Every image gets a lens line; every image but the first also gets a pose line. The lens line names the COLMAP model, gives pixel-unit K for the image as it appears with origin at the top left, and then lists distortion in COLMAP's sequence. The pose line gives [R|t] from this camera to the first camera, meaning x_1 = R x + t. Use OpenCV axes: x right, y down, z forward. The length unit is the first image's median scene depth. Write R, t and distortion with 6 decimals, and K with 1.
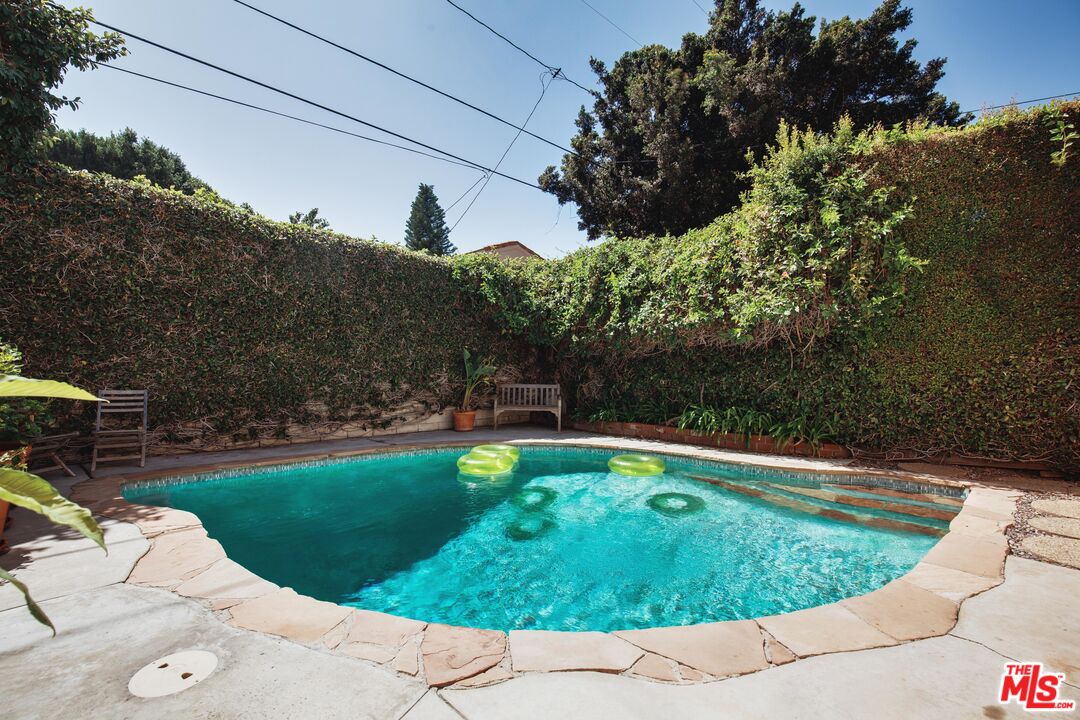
lens RADIAL K [[509.8, 0, 537.2], [0, 509.8, 367.1], [0, 0, 1]] dist [-0.001111, 0.000191]
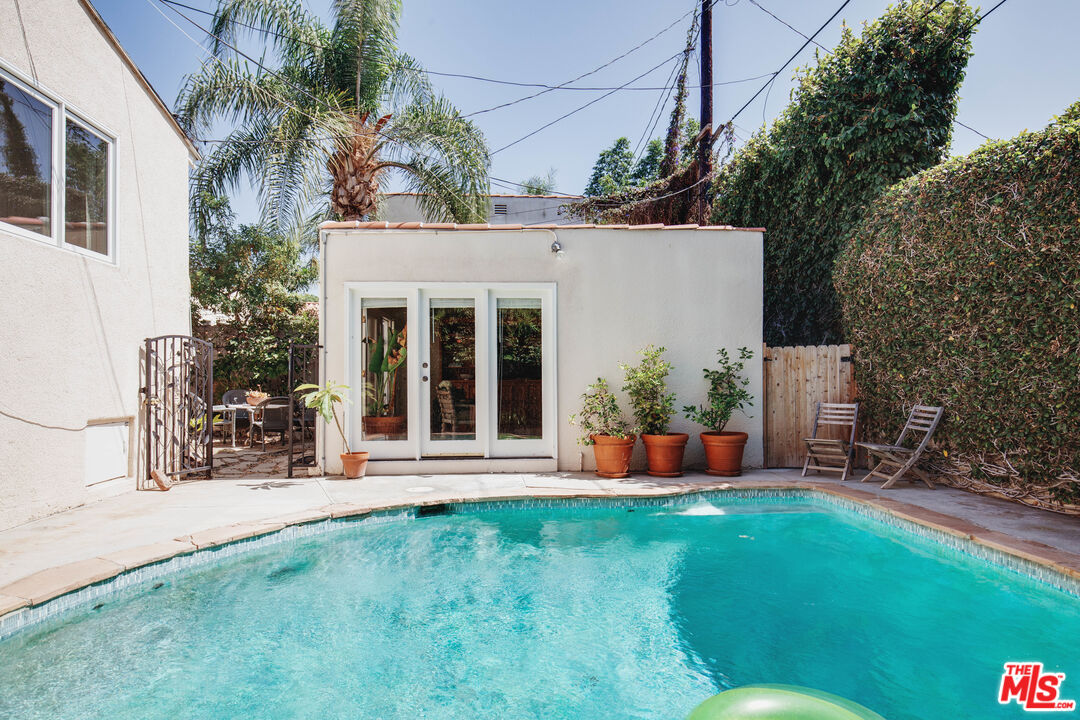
lens RADIAL K [[624.2, 0, 540.3], [0, 624.2, 383.2], [0, 0, 1]] dist [0.011942, 0.001141]
pose [[-0.656272, -0.001099, -0.754524, 0.340515], [-0.000721, 0.999999, -0.000830, 0.003982], [0.754524, 0.000000, -0.656272, 0.877484]]
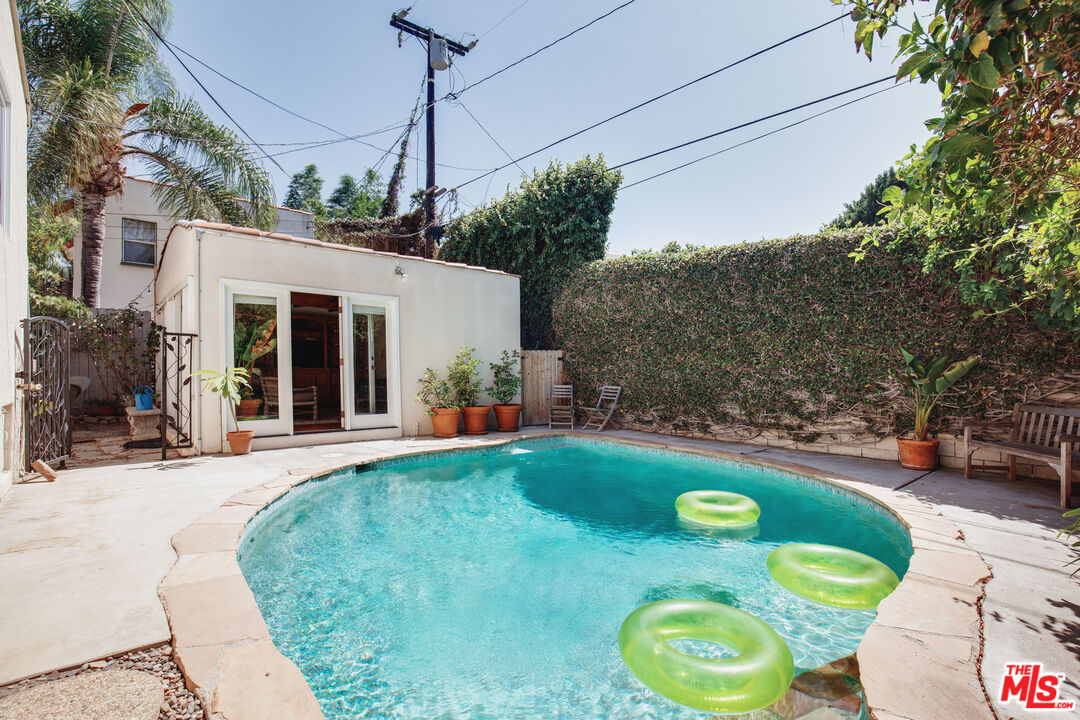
lens RADIAL K [[509.8, 0, 537.2], [0, 509.8, 367.1], [0, 0, 1]] dist [-0.001111, 0.000191]
pose [[-0.061316, -0.013551, -0.998026, 0.638445], [-0.008963, 0.999875, -0.013026, 0.004814], [0.998078, 0.008147, -0.061430, 0.617967]]
